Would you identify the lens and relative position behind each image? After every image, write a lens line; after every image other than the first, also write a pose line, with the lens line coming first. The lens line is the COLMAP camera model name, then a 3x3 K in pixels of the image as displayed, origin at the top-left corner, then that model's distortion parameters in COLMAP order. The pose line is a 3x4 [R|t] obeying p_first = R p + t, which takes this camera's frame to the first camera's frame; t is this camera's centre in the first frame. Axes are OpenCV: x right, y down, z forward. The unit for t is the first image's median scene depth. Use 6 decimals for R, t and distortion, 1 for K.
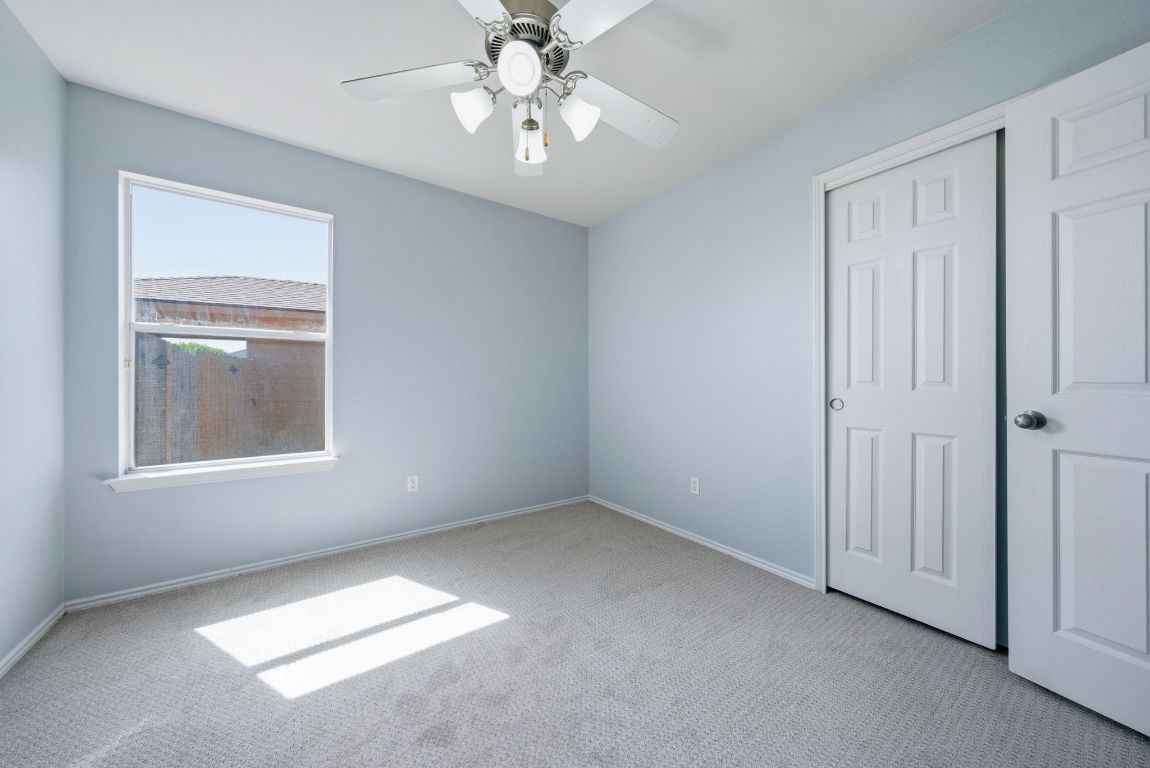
lens RADIAL K [[441.3, 0, 579.5], [0, 441.3, 382.3], [0, 0, 1]] dist [0.001229, 0.000375]
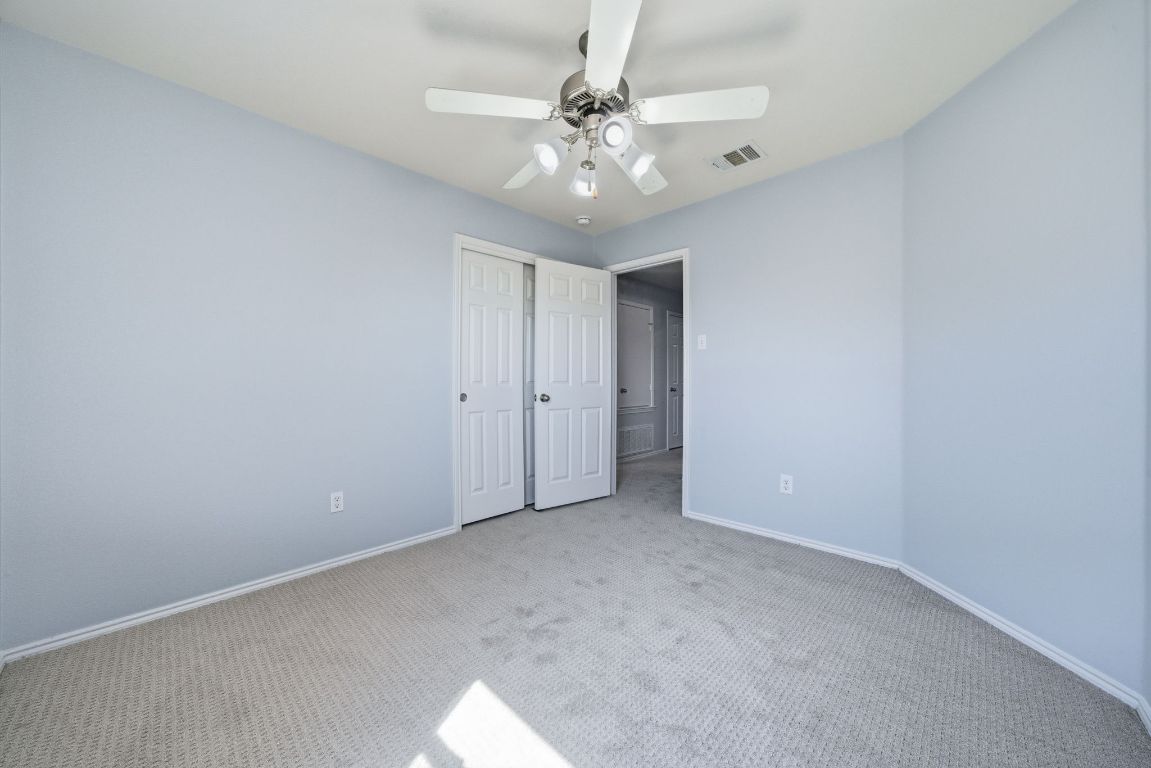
lens RADIAL K [[441.7, 0, 580.0], [0, 441.7, 382.3], [0, 0, 1]] dist [0.001229, 0.000375]
pose [[-0.213001, -0.007269, 0.977025, -1.016928], [0.008990, 0.999915, 0.009399, -0.014115], [-0.977011, 0.010786, -0.212918, 1.023893]]
